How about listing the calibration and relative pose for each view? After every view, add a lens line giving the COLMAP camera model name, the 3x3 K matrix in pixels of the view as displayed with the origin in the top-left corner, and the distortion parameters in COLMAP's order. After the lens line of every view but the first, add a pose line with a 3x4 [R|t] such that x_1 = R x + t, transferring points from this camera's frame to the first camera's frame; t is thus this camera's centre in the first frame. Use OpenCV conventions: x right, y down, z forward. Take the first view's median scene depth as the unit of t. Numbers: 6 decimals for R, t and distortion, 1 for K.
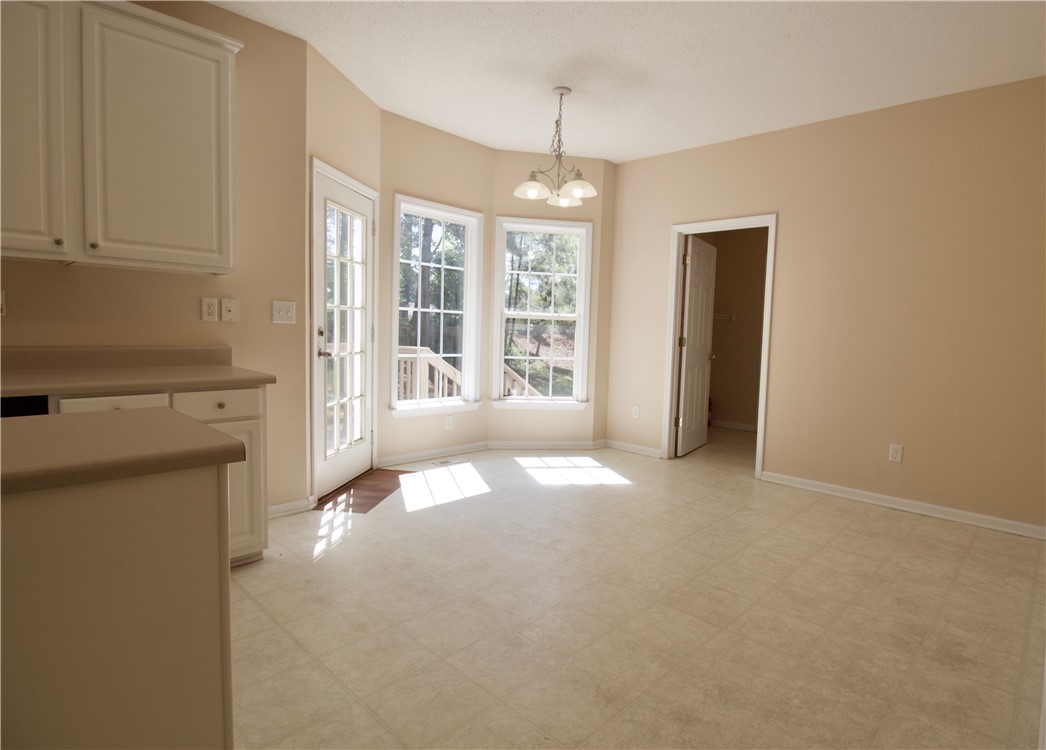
lens RADIAL K [[568.9, 0, 523.0], [0, 568.9, 375.0], [0, 0, 1]] dist [-0.003736, -0.001245]
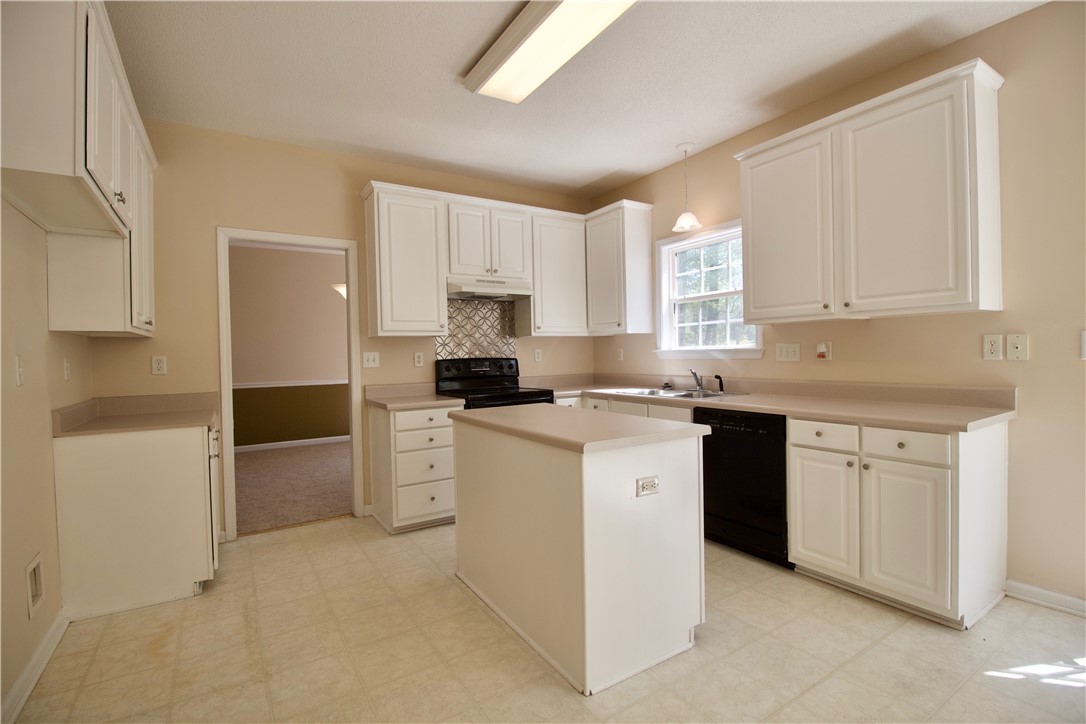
lens RADIAL K [[508.1, 0, 543.0], [0, 508.1, 362.0], [0, 0, 1]] dist [-0.001071, -0.000303]
pose [[-0.217947, -0.007365, -0.975933, 0.515859], [-0.065385, 0.997835, 0.007072, -0.062030], [0.973768, 0.065353, -0.217957, 0.592231]]
